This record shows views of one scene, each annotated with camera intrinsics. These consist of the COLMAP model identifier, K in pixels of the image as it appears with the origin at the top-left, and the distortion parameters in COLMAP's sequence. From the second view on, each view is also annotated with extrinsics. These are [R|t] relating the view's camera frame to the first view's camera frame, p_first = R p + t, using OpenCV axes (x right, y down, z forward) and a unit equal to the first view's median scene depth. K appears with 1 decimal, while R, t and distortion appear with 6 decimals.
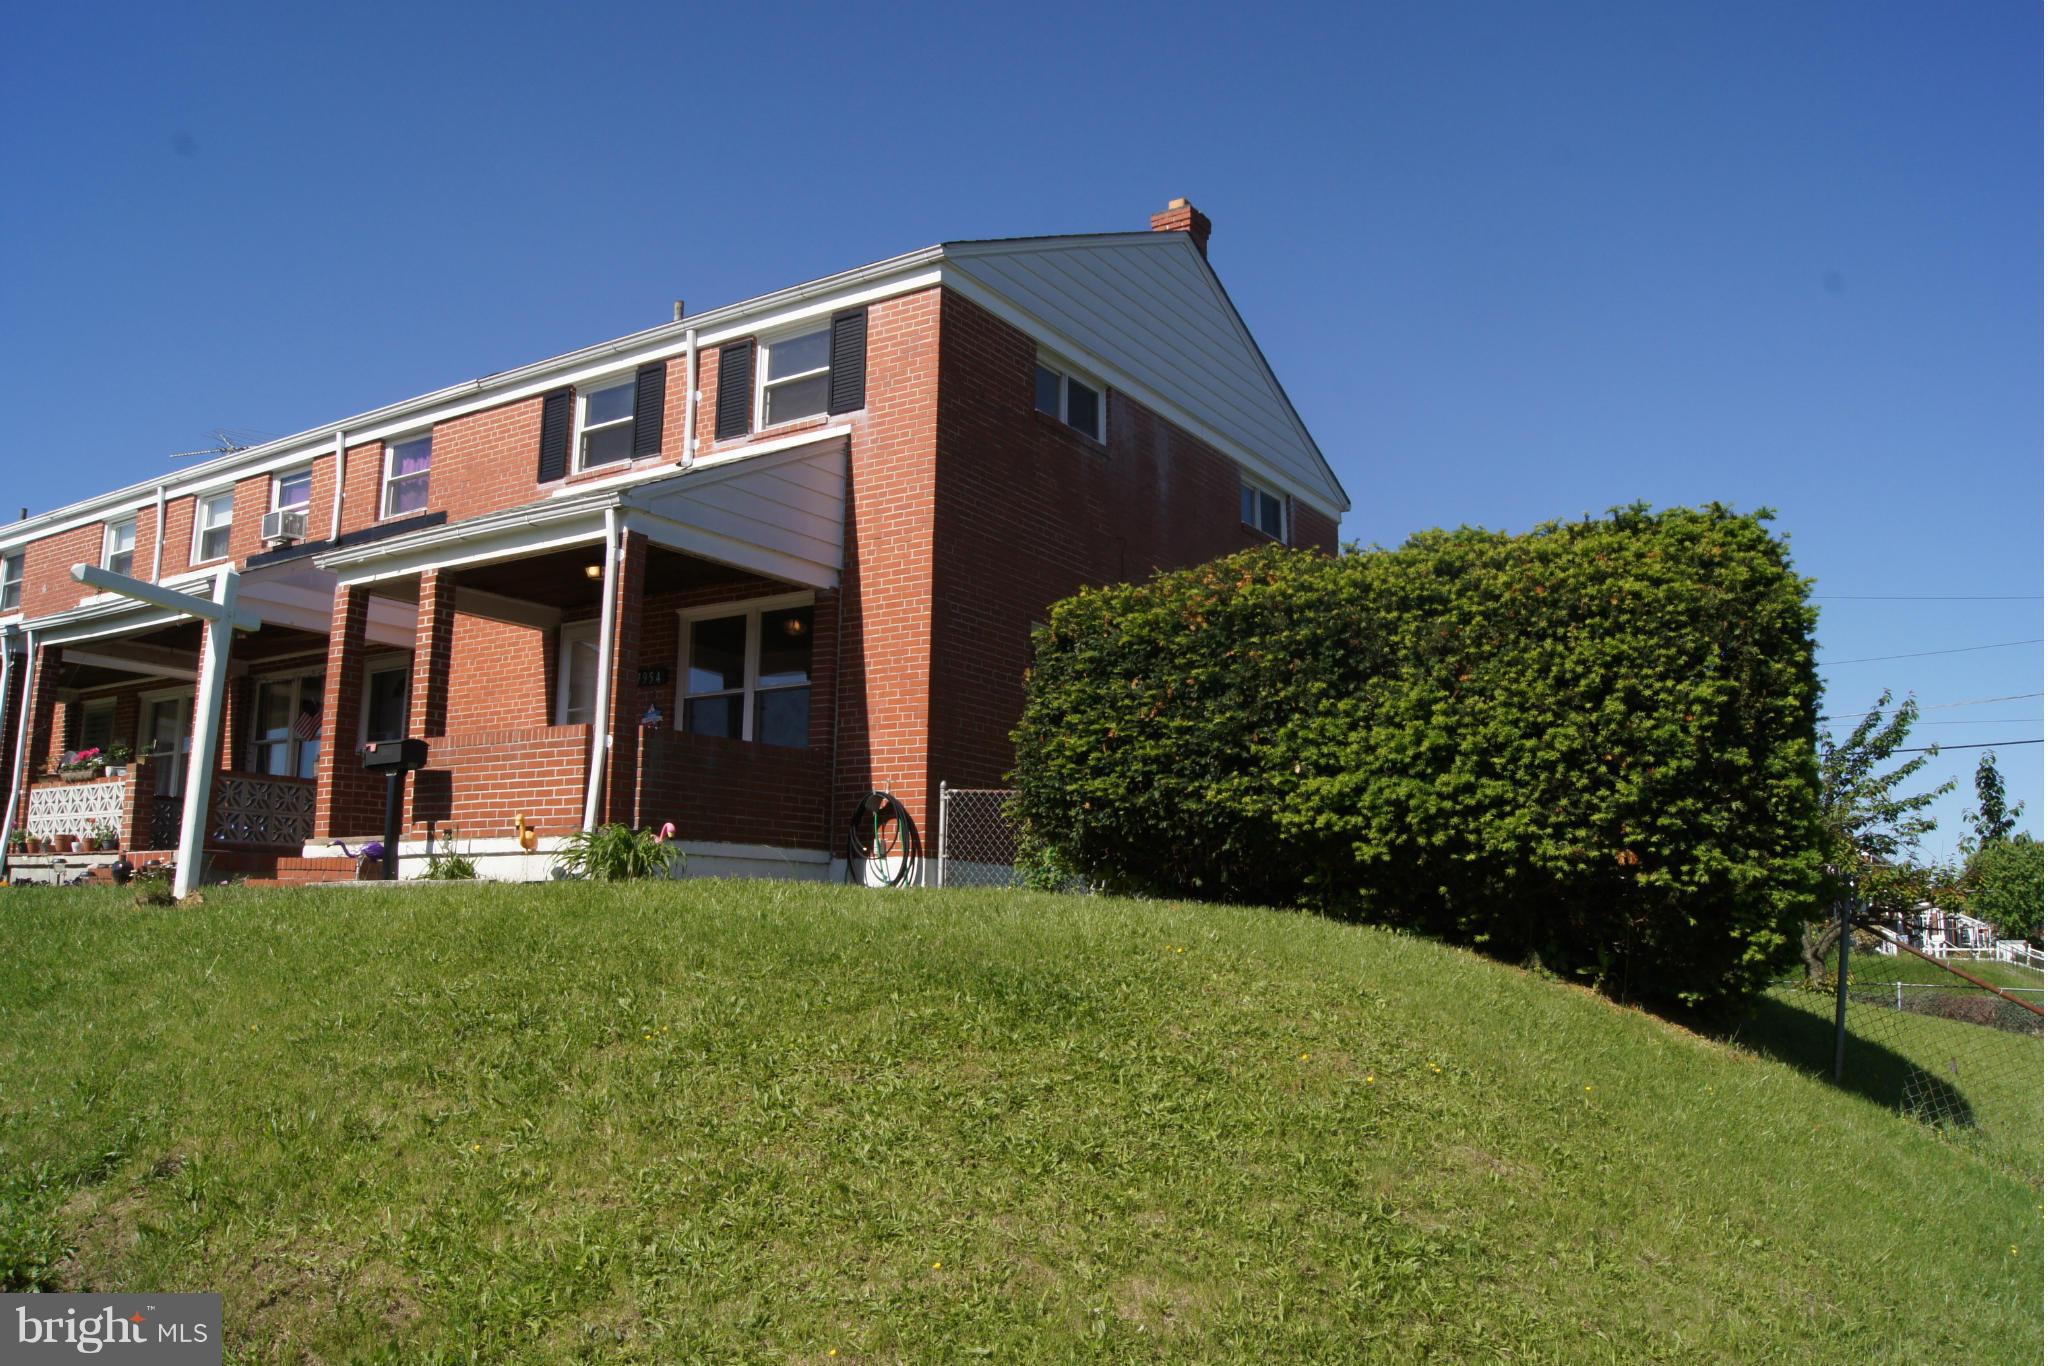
lens RADIAL K [[1587.8, 0, 1010.6], [0, 1587.8, 688.8], [0, 0, 1]] dist [-0.081126, 0.013081]
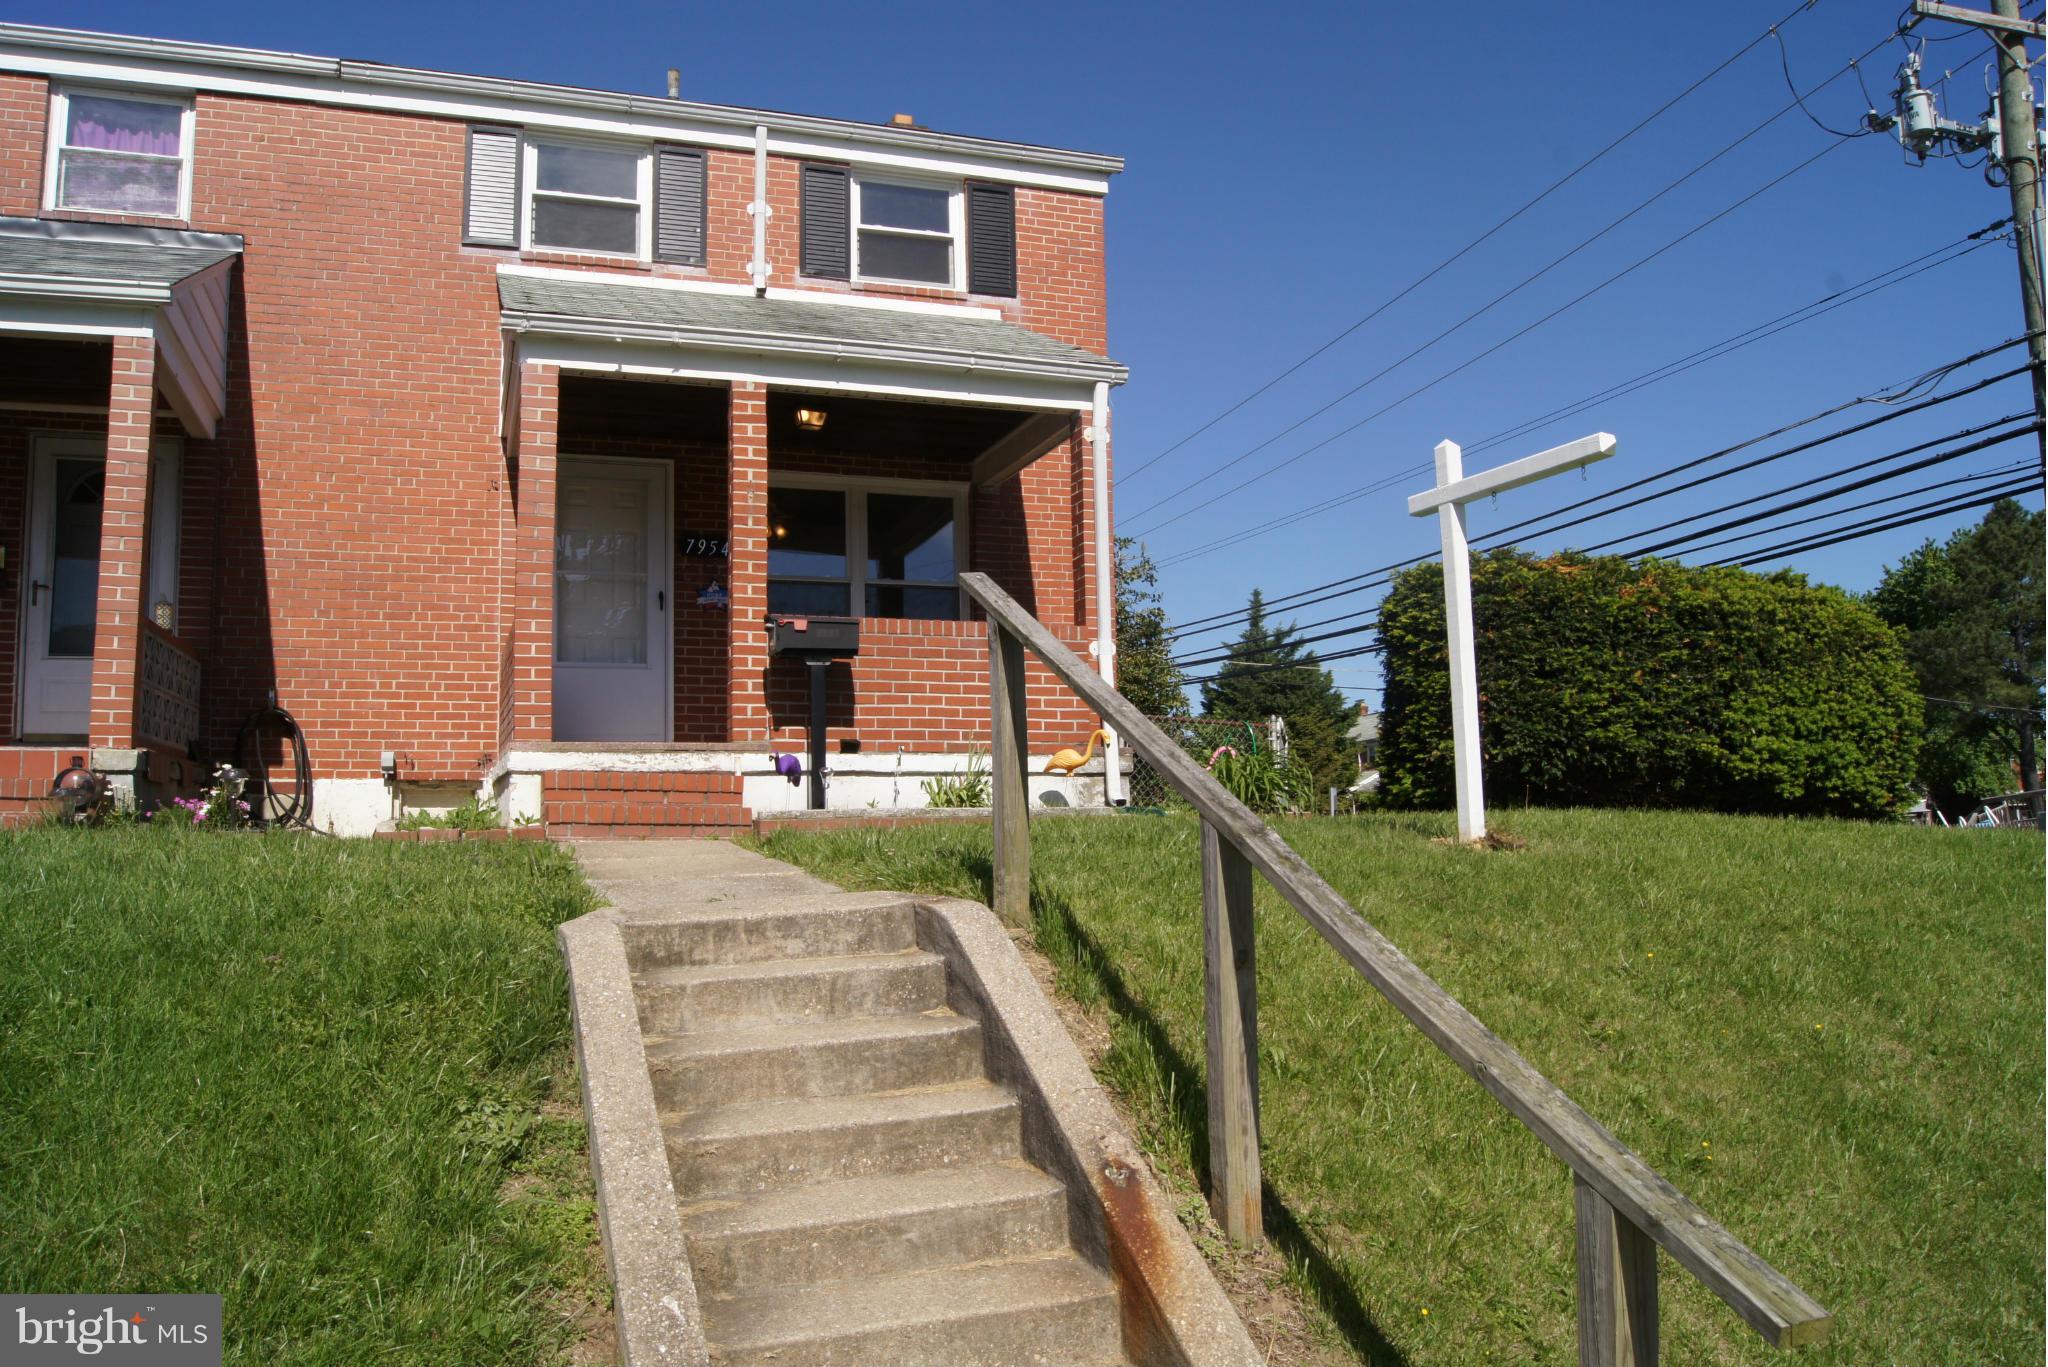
lens RADIAL K [[1587.8, 0, 1010.6], [0, 1587.8, 689.3], [0, 0, 1]] dist [-0.081126, 0.013081]
pose [[0.612799, 0.059654, 0.787984, -0.809414], [-0.106013, 0.994339, 0.007168, 0.045192], [-0.783096, -0.087929, 0.615654, 0.408866]]
